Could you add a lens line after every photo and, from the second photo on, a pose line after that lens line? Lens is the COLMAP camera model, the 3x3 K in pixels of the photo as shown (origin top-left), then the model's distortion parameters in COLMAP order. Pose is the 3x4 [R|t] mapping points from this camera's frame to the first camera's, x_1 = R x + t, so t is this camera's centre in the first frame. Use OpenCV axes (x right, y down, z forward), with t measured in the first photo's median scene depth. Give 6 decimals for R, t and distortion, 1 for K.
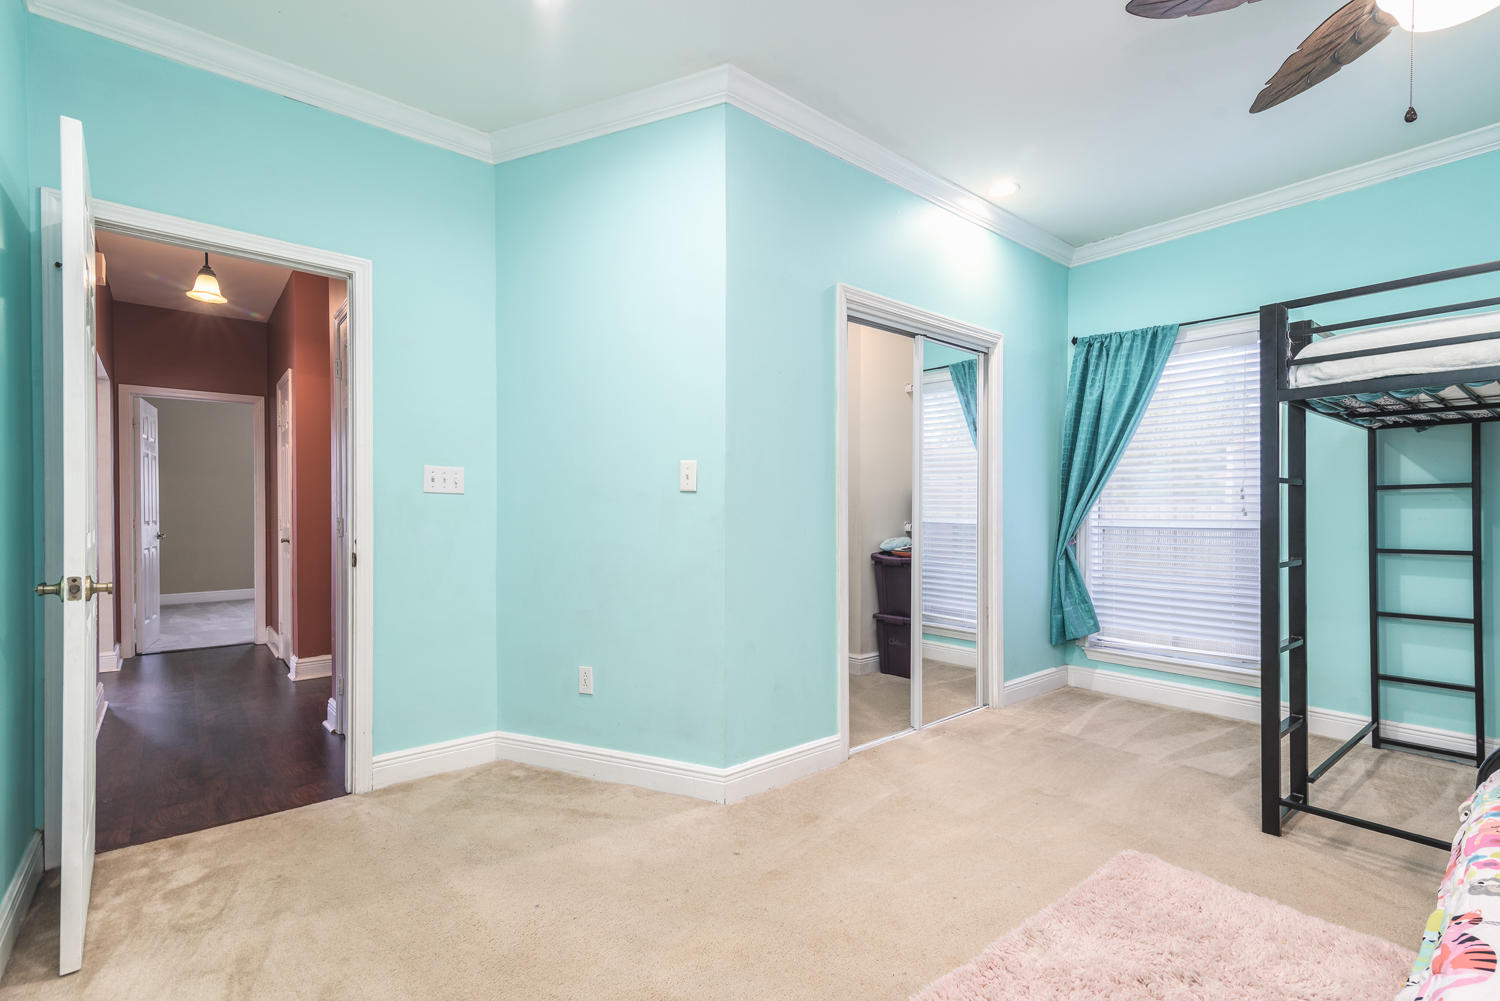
lens RADIAL K [[688.2, 0, 756.6], [0, 688.2, 511.0], [0, 0, 1]] dist [0.008575, 0.000085]
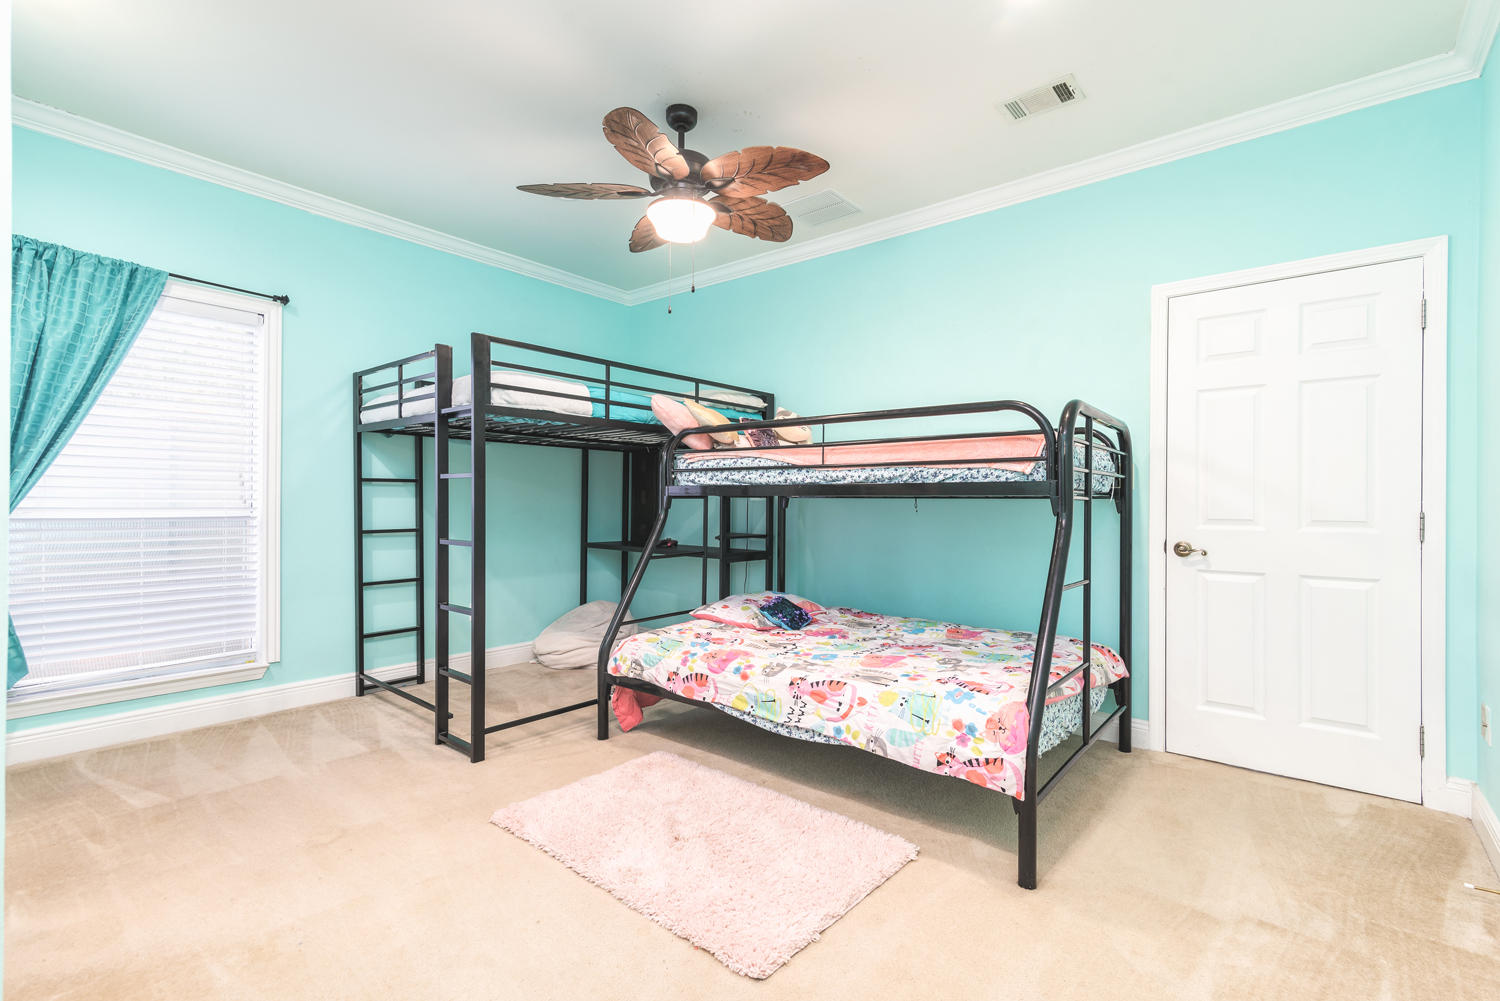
lens RADIAL K [[688.2, 0, 759.2], [0, 688.2, 500.7], [0, 0, 1]] dist [0.008575, 0.000085]
pose [[-0.195767, 0.001673, 0.980649, -0.368091], [-0.007473, 0.999967, -0.003197, 0.001002], [-0.980622, -0.007955, -0.195748, 0.493264]]
